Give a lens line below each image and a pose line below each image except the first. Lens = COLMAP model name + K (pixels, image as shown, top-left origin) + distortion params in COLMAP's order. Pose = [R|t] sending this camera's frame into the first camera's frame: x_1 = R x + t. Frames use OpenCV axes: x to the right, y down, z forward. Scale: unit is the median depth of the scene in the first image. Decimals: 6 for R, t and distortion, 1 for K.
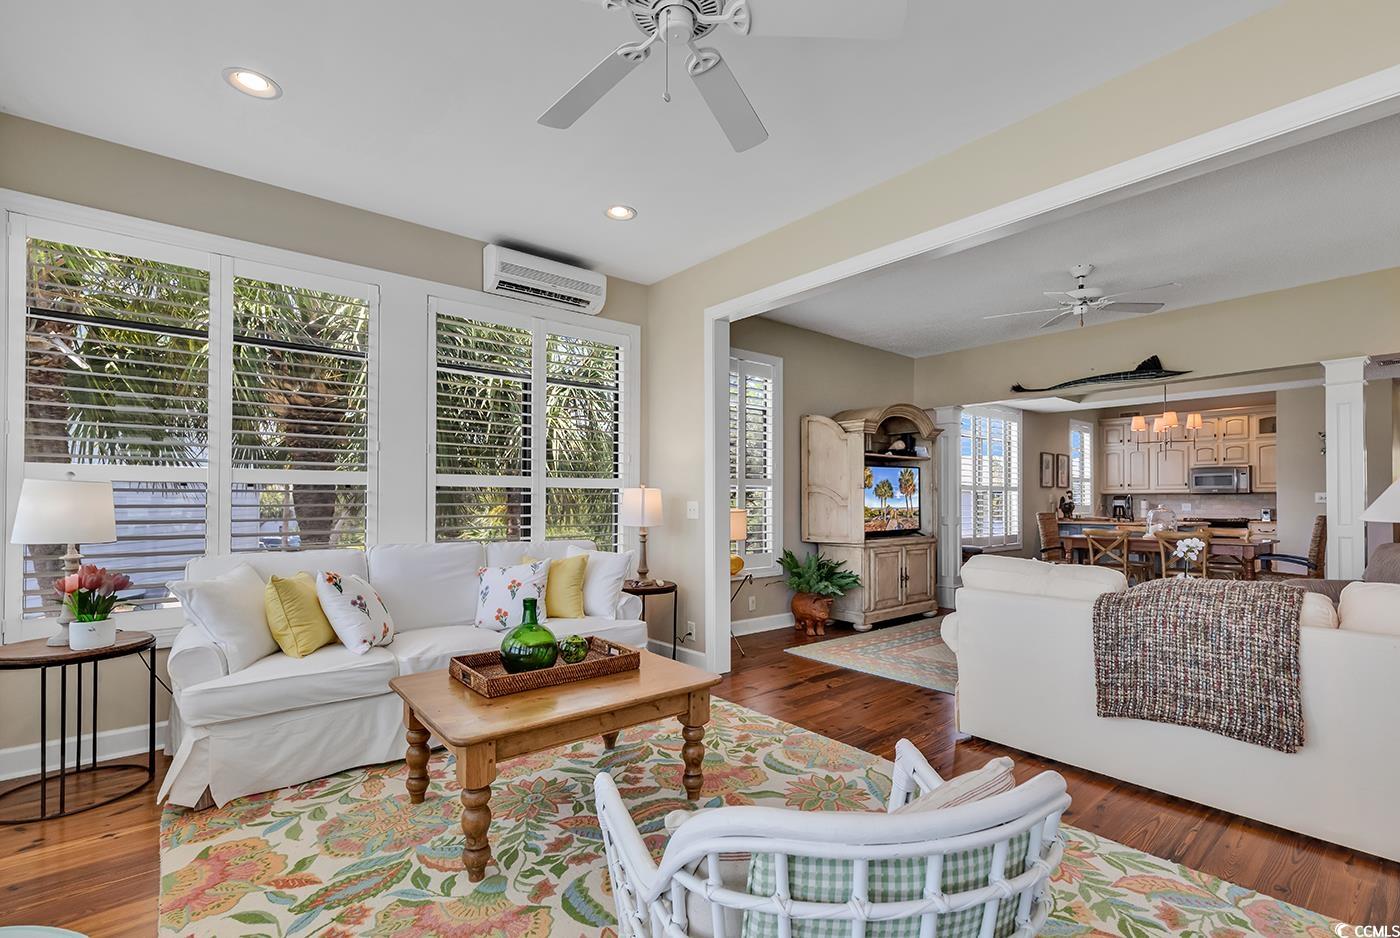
lens RADIAL K [[631.3, 0, 711.5], [0, 631.3, 493.0], [0, 0, 1]] dist [0.015483, -0.003499]
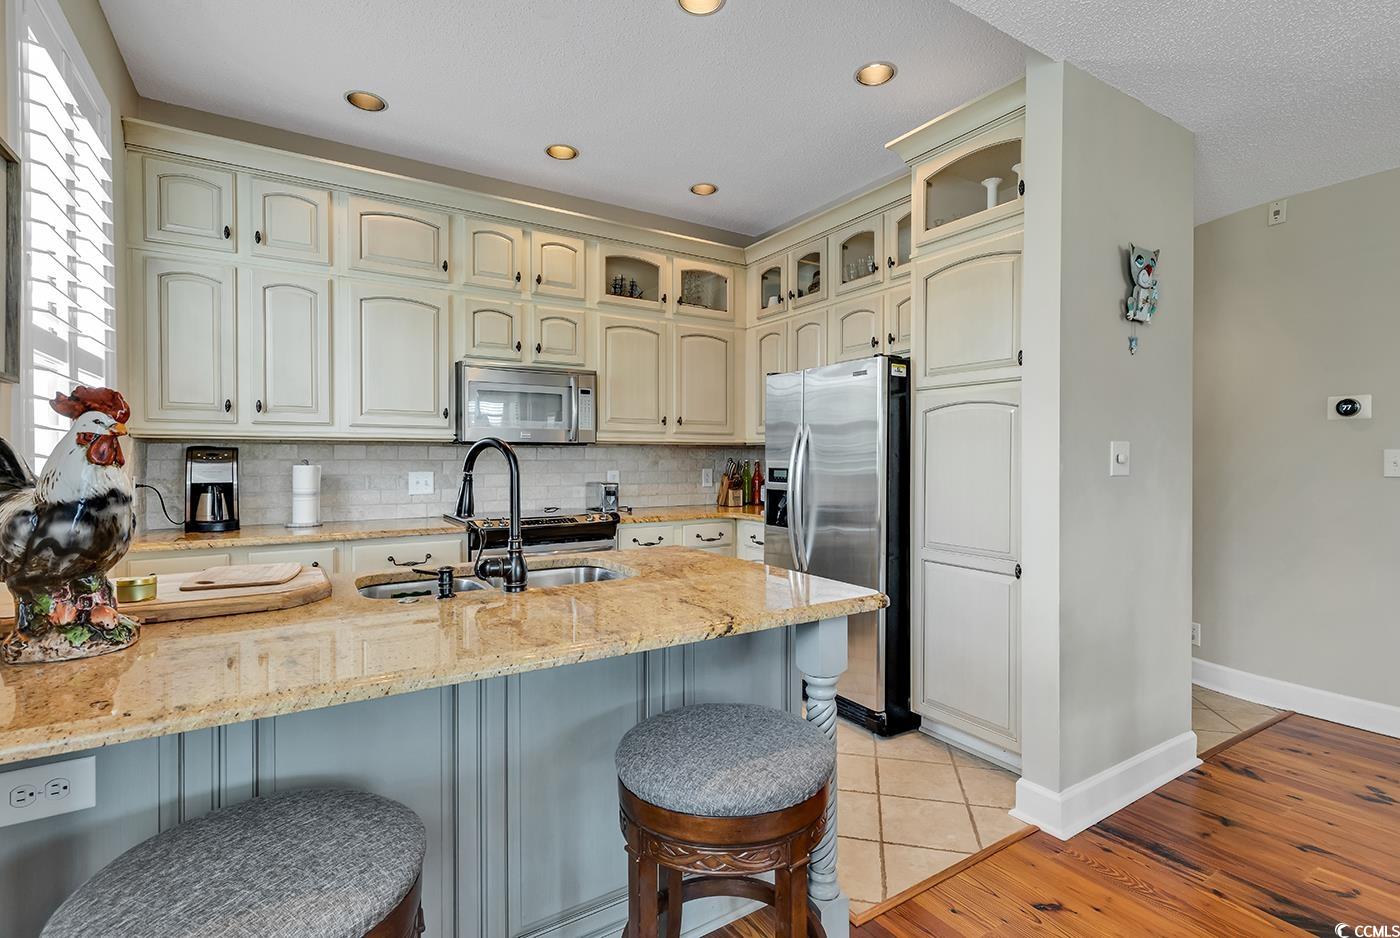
lens RADIAL K [[675.2, 0, 701.4], [0, 675.2, 466.8], [0, 0, 1]] dist [0.017502, -0.001880]
pose [[0.129033, -0.011348, 0.991575, 0.676535], [-0.012940, 0.999830, 0.013126, 0.011481], [-0.991556, -0.014524, 0.128864, 1.322400]]
